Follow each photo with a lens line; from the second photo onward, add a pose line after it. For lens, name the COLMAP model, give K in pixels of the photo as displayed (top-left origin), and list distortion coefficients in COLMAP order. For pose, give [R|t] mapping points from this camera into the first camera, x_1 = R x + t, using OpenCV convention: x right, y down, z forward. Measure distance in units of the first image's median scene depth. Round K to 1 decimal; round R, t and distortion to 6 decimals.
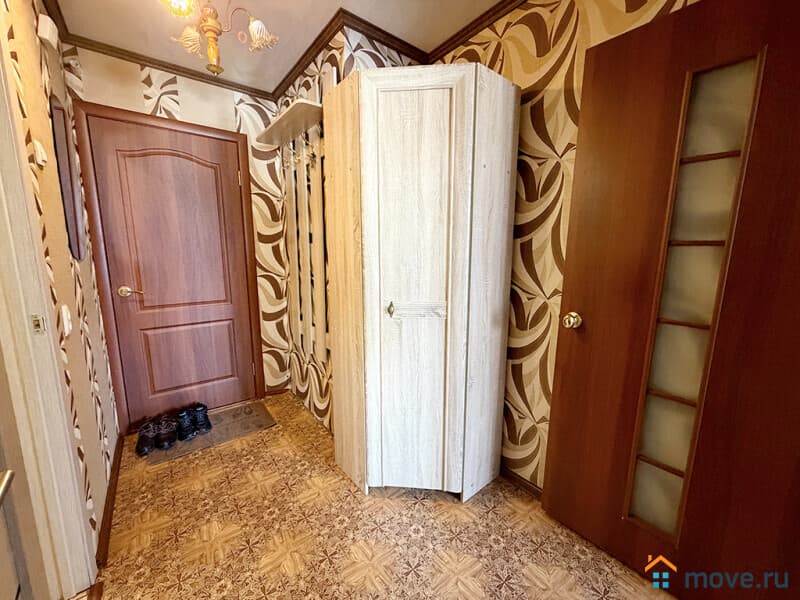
lens RADIAL K [[318.7, 0, 398.3], [0, 318.7, 299.8], [0, 0, 1]] dist [-0.000423, -0.000196]
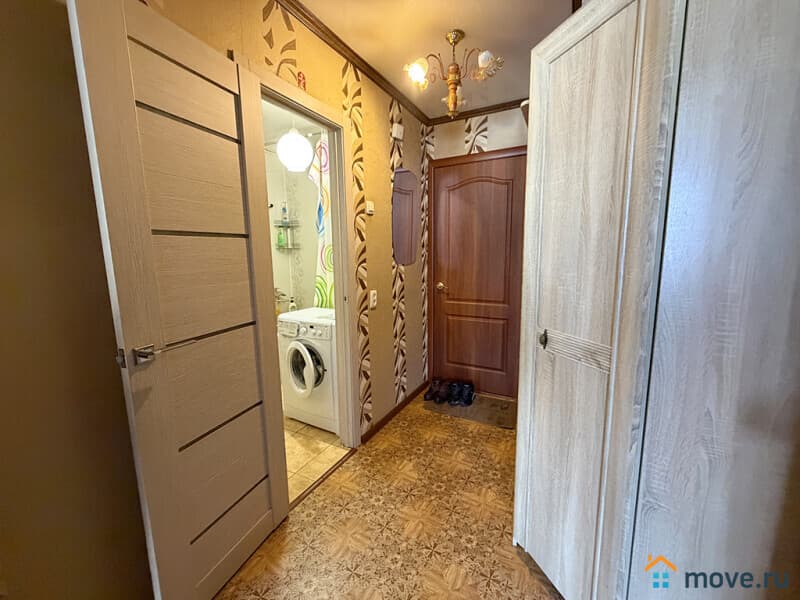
lens RADIAL K [[318.7, 0, 398.3], [0, 318.7, 299.8], [0, 0, 1]] dist [-0.000423, -0.000196]
pose [[0.398602, 0.128162, -0.908125, 0.435734], [-0.128288, 0.988244, 0.083159, -0.068557], [0.908107, 0.083354, 0.410358, 0.285292]]
